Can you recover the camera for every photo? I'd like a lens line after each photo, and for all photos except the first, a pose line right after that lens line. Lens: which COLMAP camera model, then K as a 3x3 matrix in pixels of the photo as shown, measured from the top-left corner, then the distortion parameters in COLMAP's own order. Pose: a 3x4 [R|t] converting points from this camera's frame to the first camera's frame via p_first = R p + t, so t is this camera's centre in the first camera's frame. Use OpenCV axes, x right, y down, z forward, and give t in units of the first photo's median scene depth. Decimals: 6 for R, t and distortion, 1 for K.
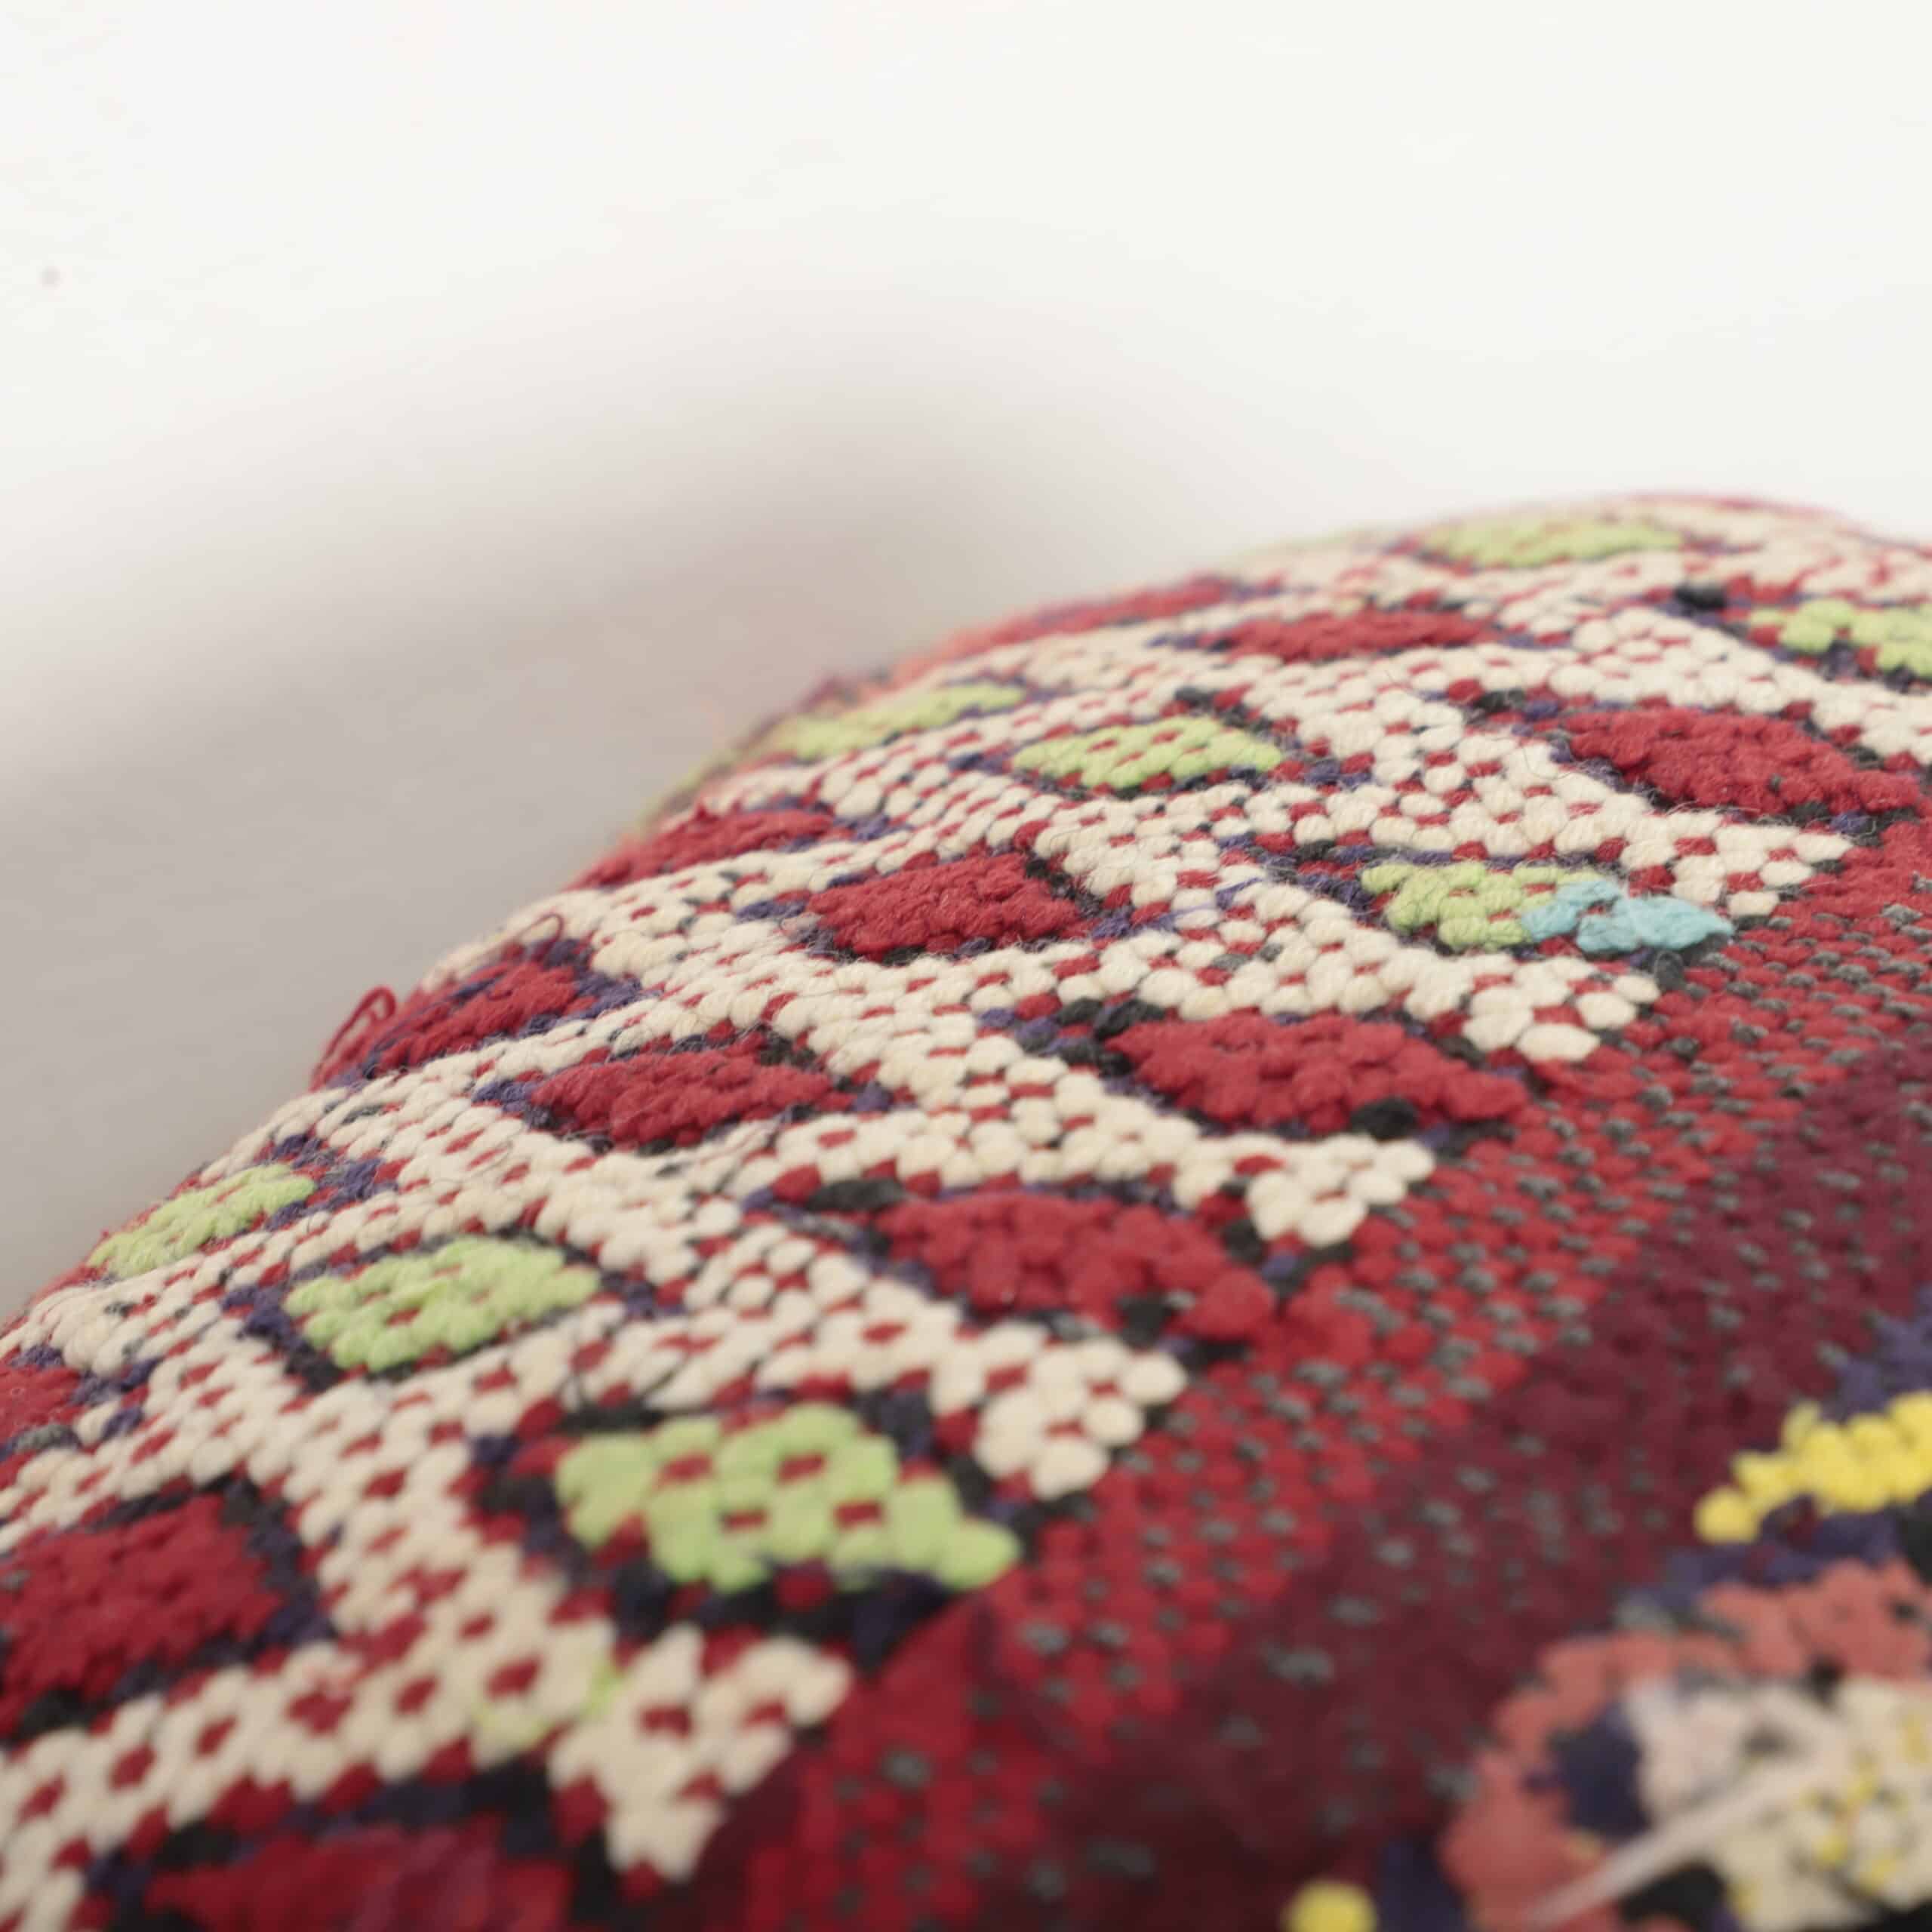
lens RADIAL K [[7625.1, 0, 966.0], [0, 7625.1, 966.0], [0, 0, 1]] dist [0.269455, 2.602846]
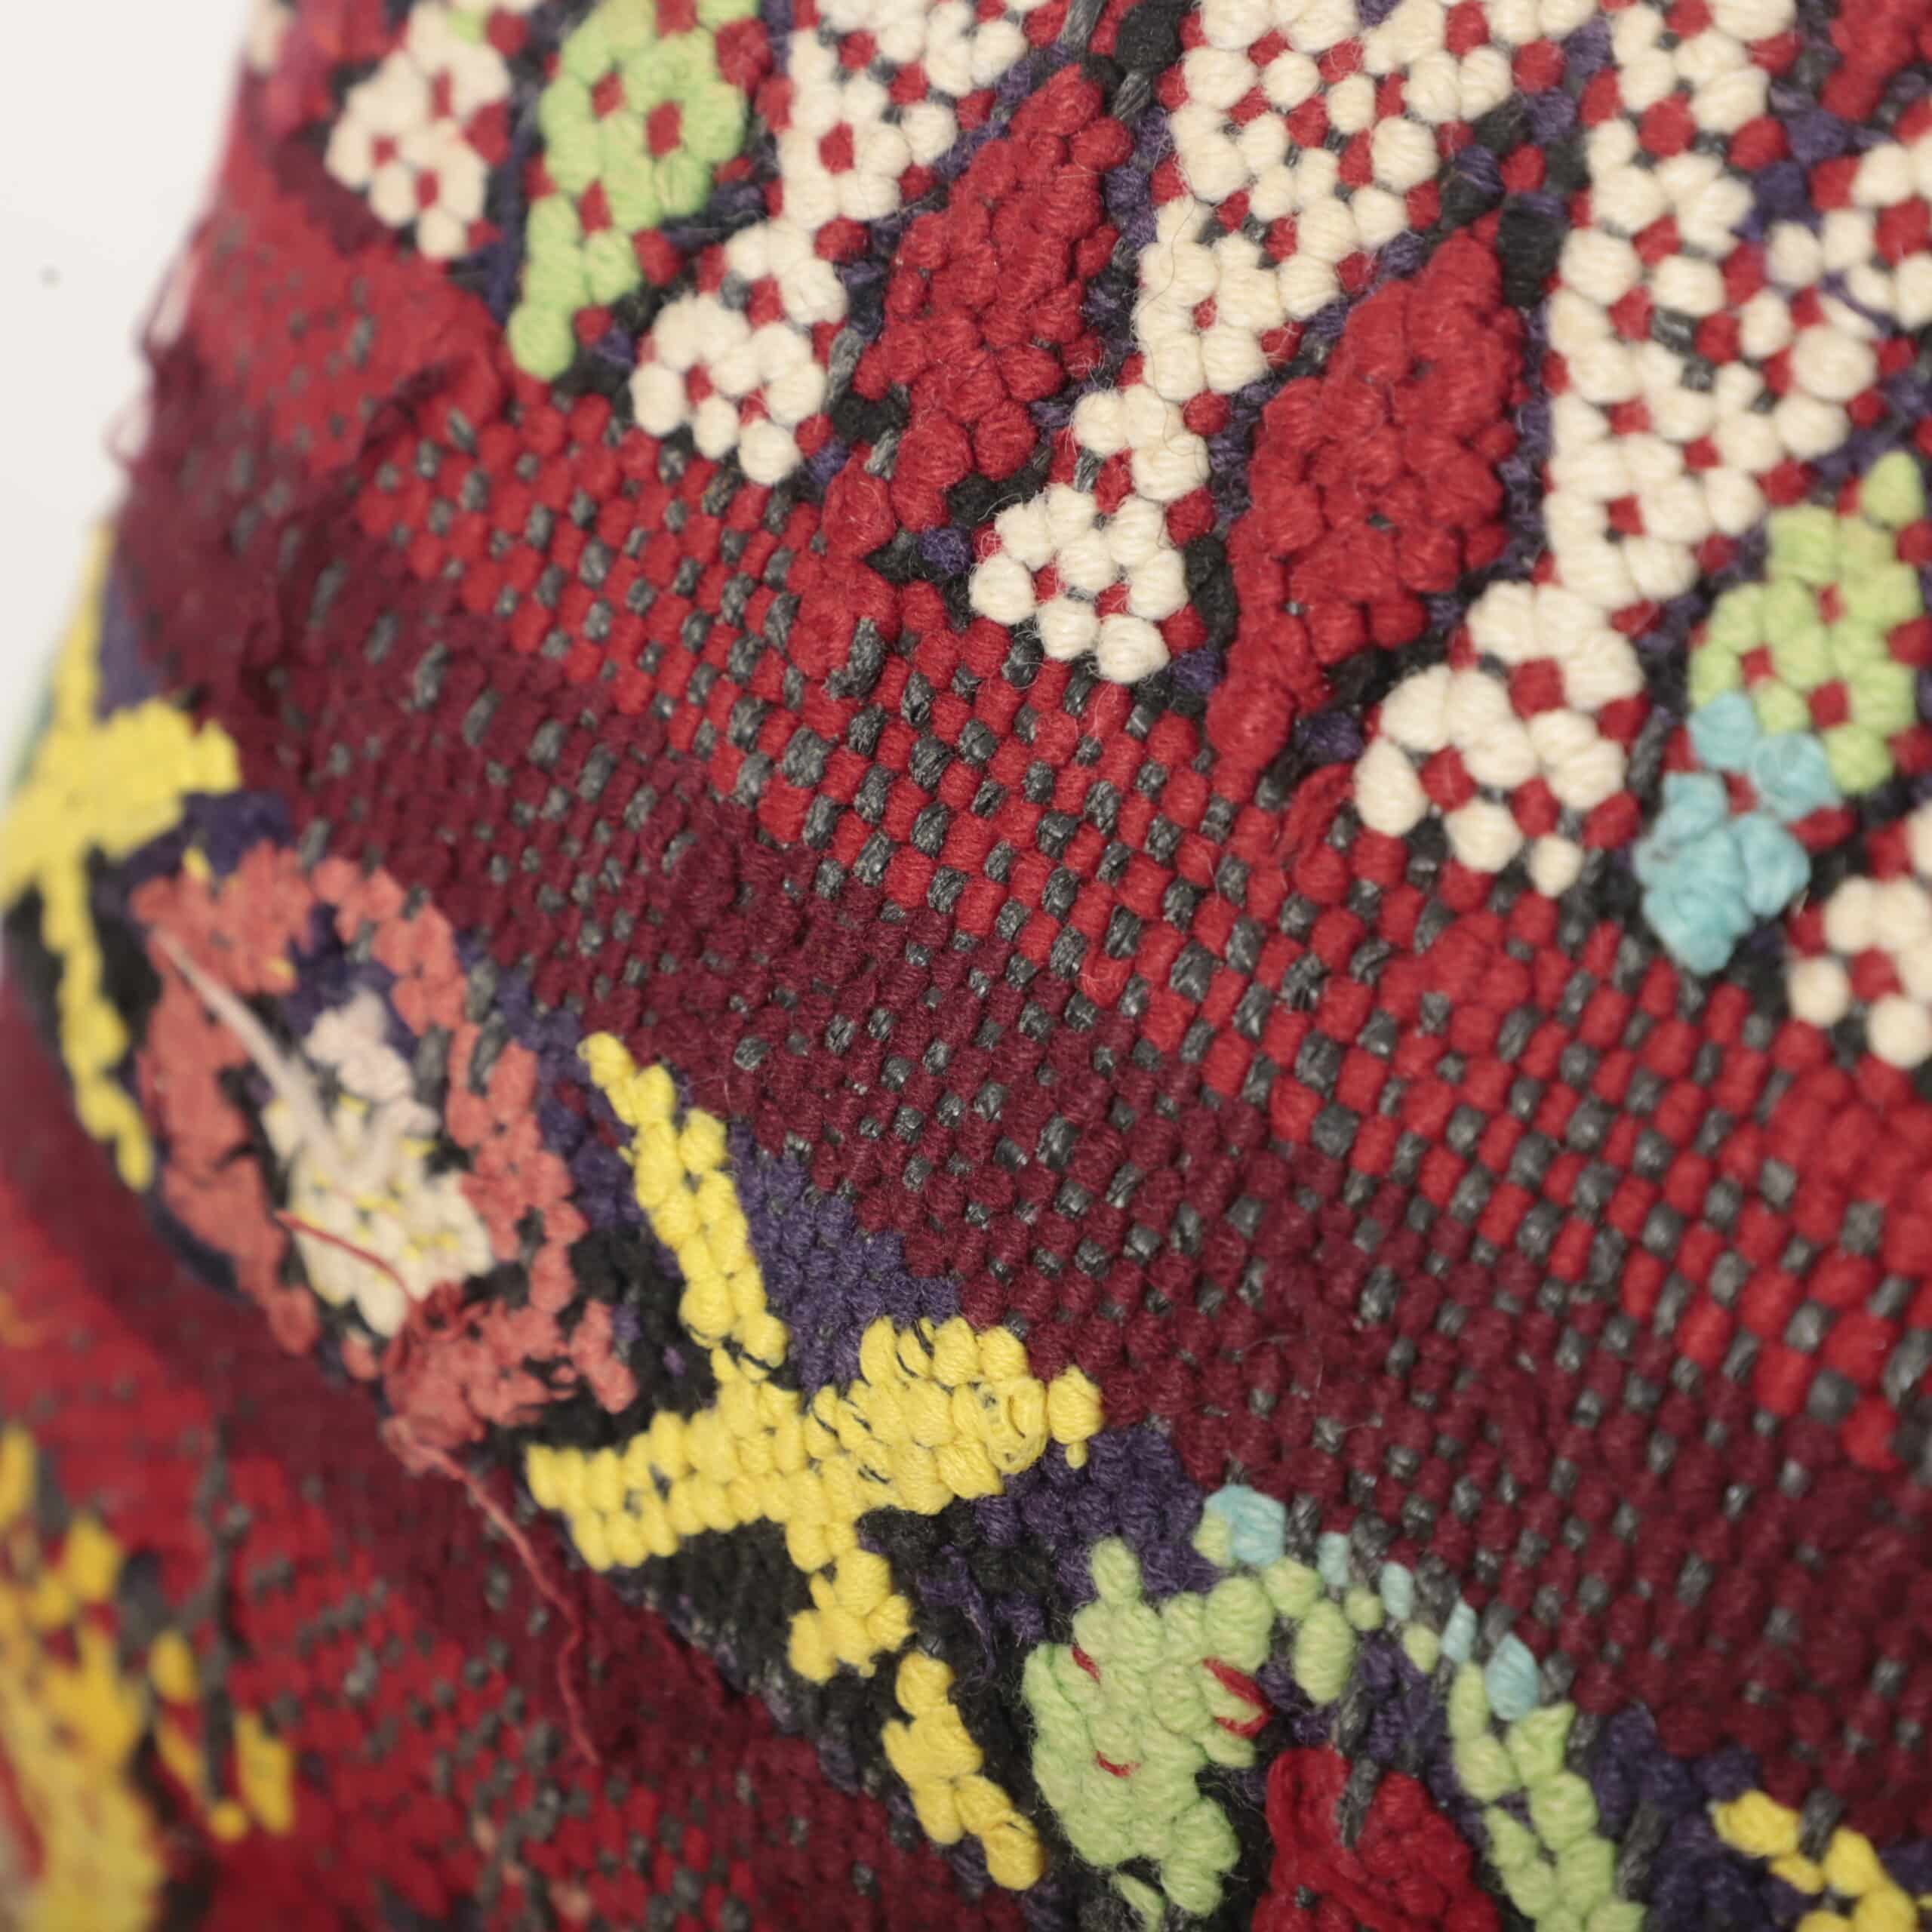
lens RADIAL K [[7297.7, 0, 966.0], [0, 7297.7, 966.0], [0, 0, 1]] dist [0.277370, 2.887805]
pose [[0.129418, 0.987521, -0.089736, 0.172376], [0.301662, 0.046998, 0.952256, -0.804561], [0.944590, -0.150309, -0.291816, 1.265297]]
